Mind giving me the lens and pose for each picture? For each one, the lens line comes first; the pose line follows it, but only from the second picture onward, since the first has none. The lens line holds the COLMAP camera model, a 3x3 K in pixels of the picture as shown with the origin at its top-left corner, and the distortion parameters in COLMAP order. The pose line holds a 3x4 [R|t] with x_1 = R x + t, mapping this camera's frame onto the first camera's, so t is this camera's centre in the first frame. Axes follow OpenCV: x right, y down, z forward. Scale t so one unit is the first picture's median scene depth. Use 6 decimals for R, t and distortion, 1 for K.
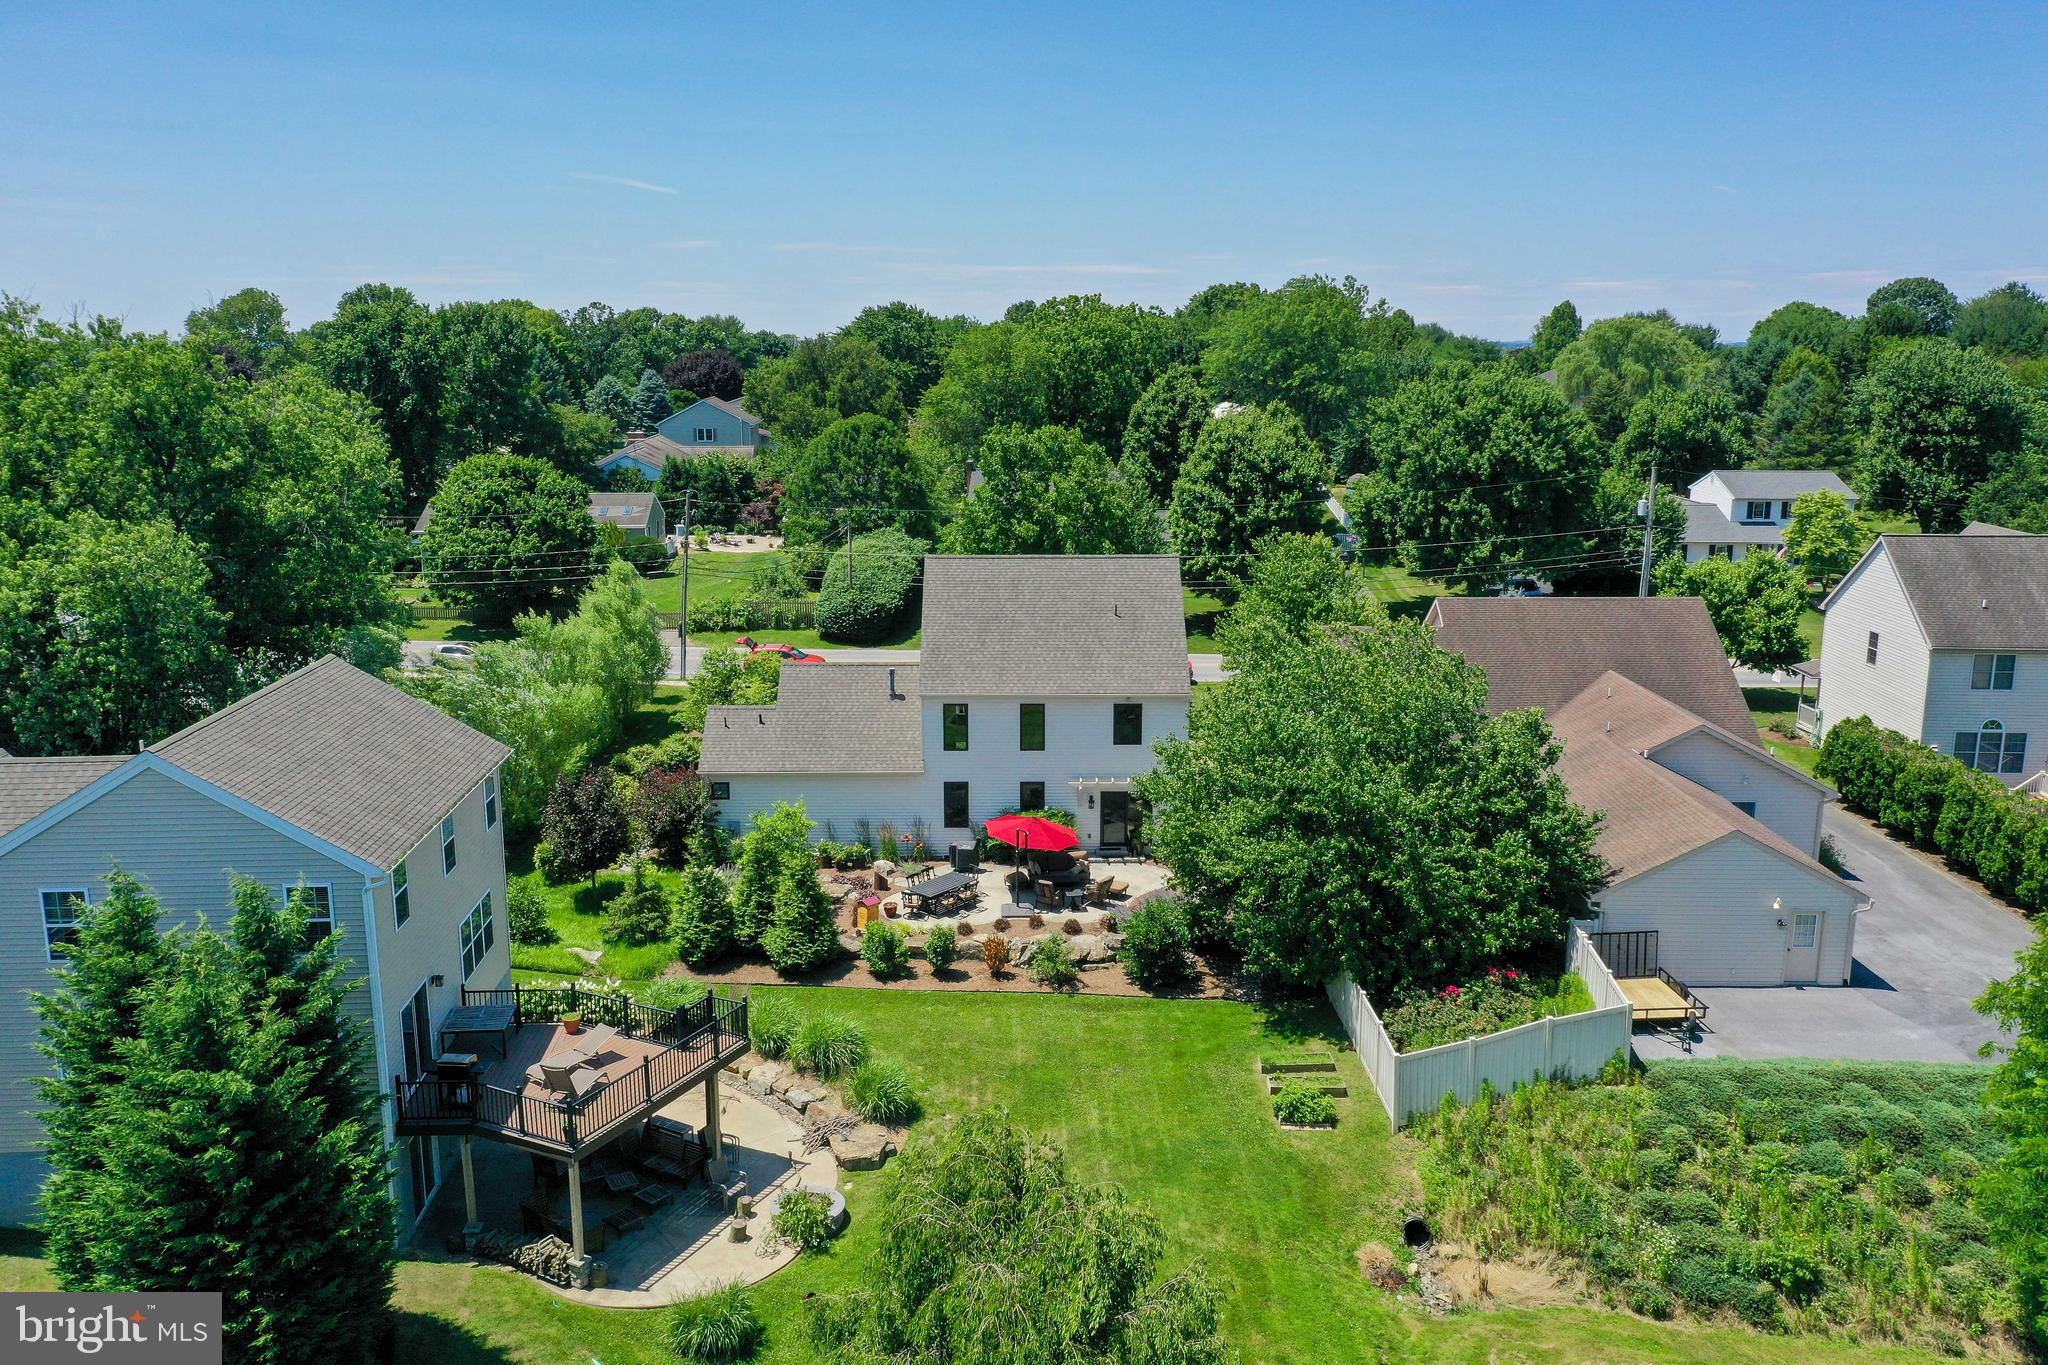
lens RADIAL K [[1612.3, 0, 1020.9], [0, 1612.3, 672.7], [0, 0, 1]] dist [-0.001023, 0.002331]
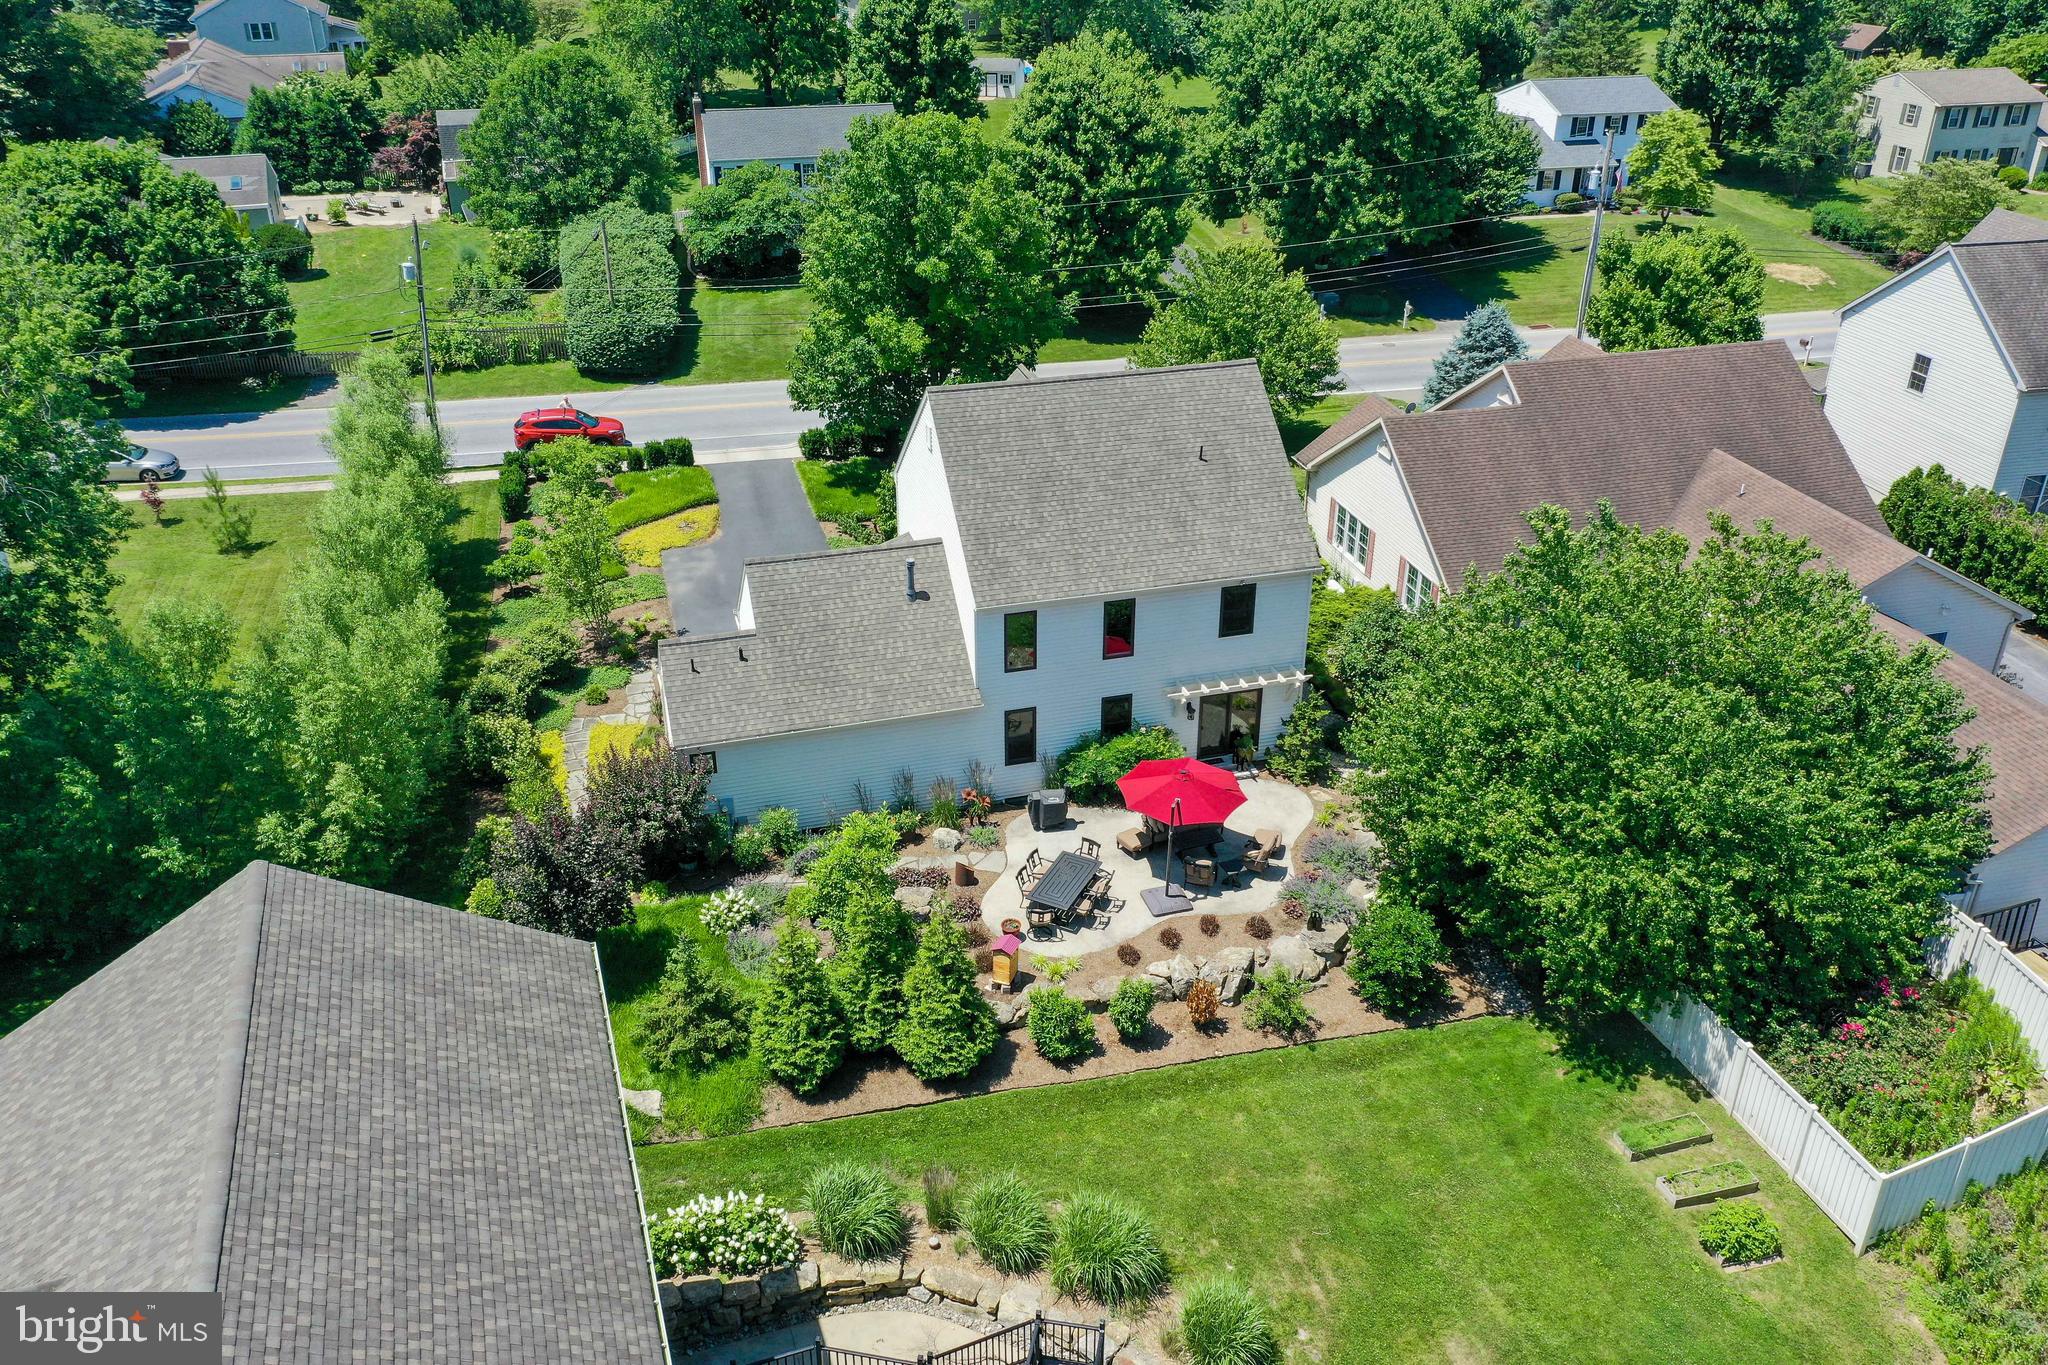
lens RADIAL K [[1612.3, 0, 1020.9], [0, 1612.3, 672.7], [0, 0, 1]] dist [-0.001023, 0.002331]
pose [[0.962312, -0.125777, 0.241112, -0.127880], [0.054483, 0.957808, 0.282197, -0.093470], [-0.266433, -0.258425, 0.928563, 0.181505]]
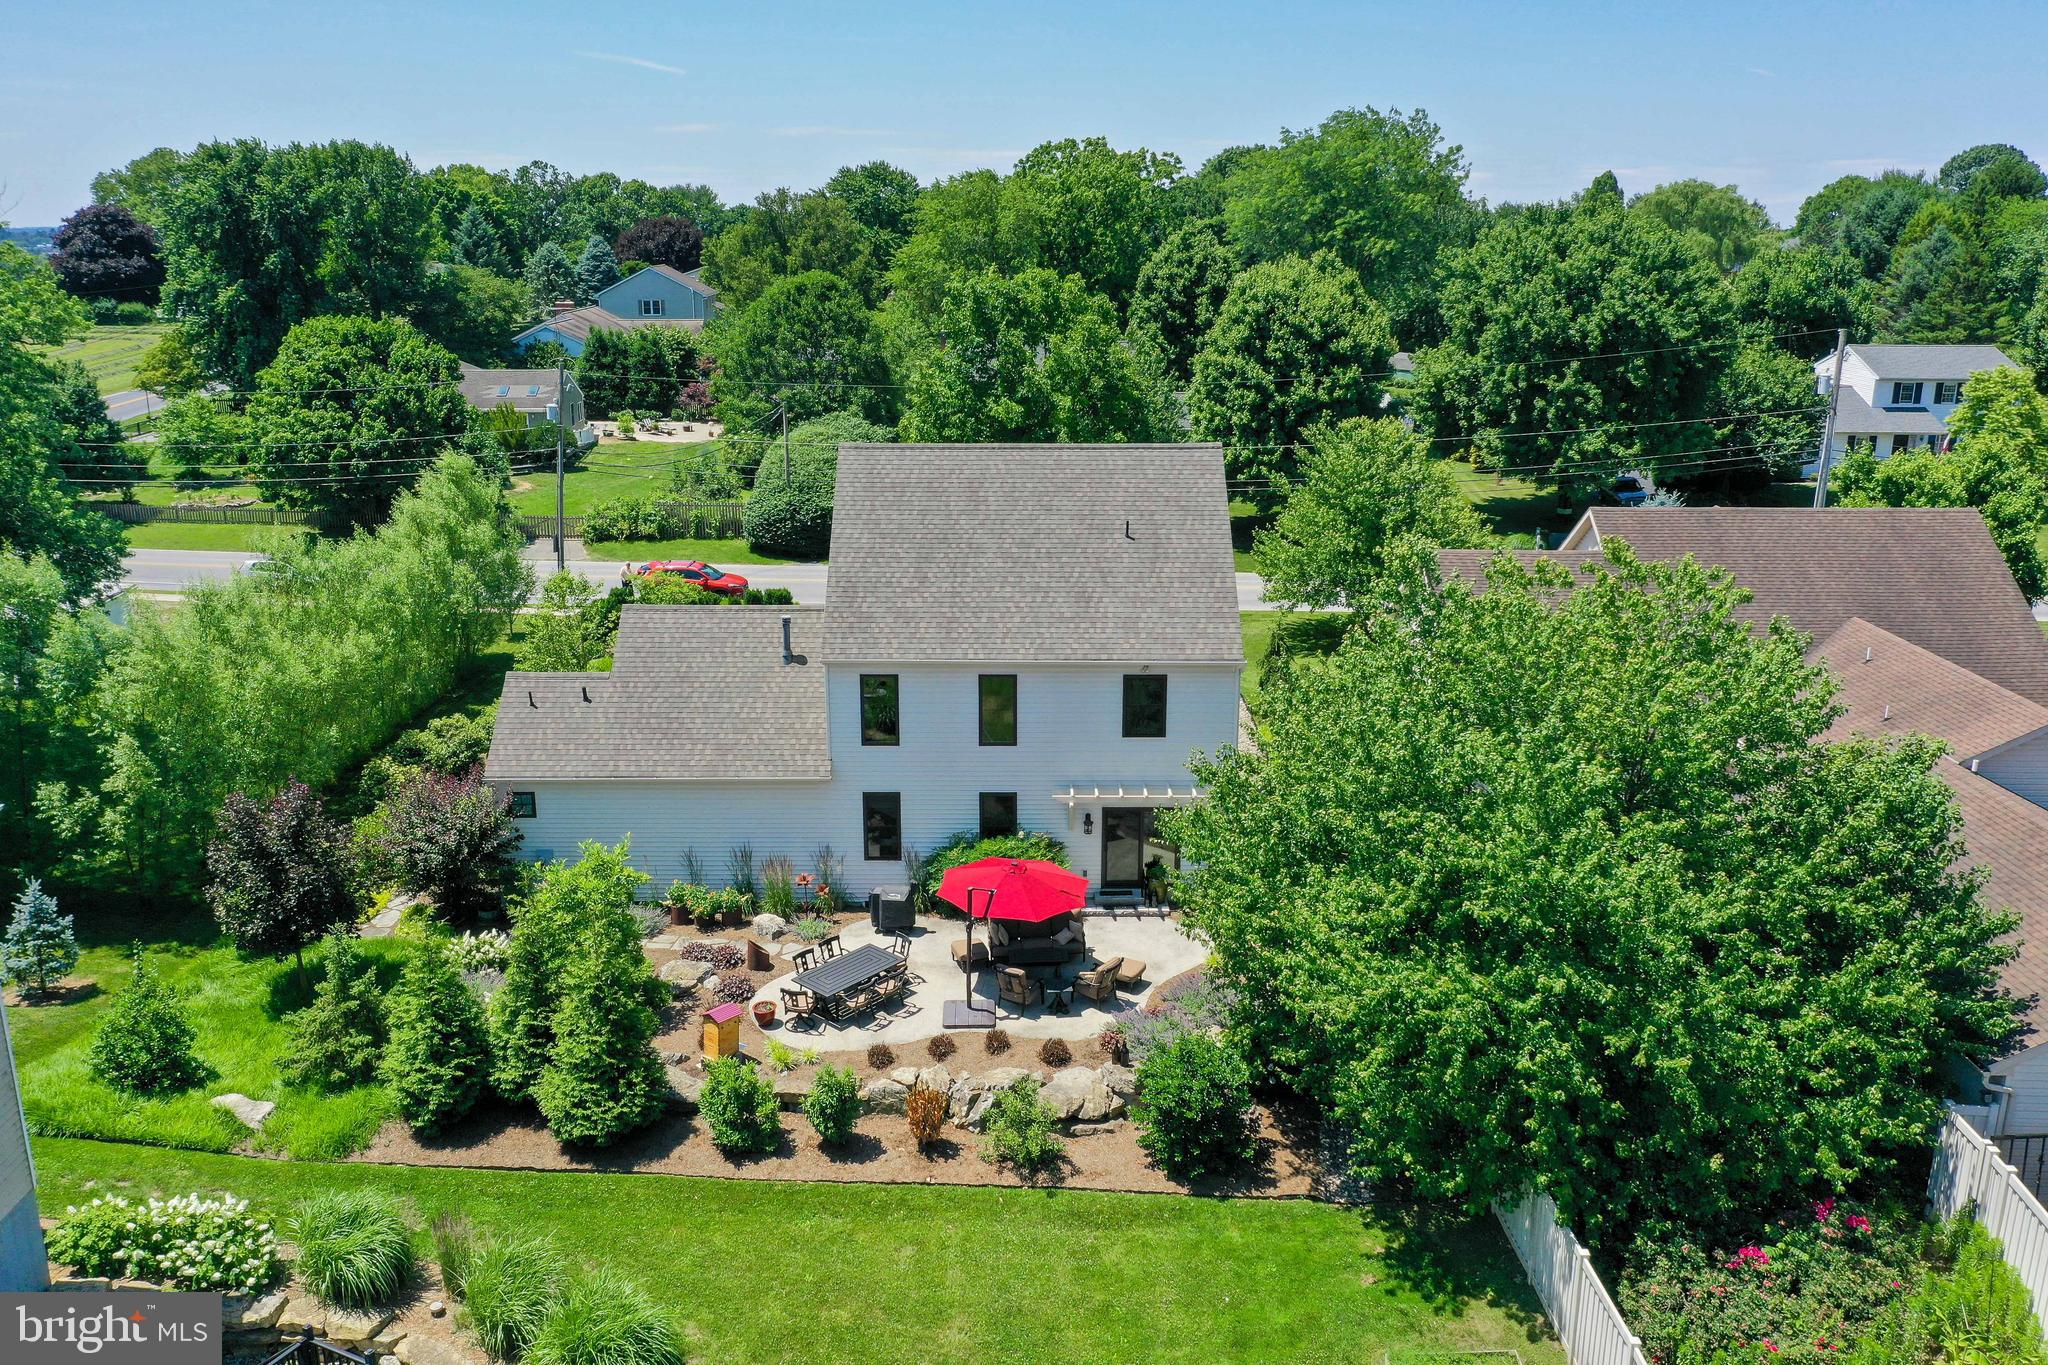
lens RADIAL K [[1612.3, 0, 1020.9], [0, 1612.3, 672.7], [0, 0, 1]] dist [-0.001023, 0.002331]
pose [[0.999997, 0.002566, 0.000219, 0.009421], [-0.002575, 0.997832, 0.065759, -0.013976], [-0.000050, -0.065759, 0.997836, 0.205598]]
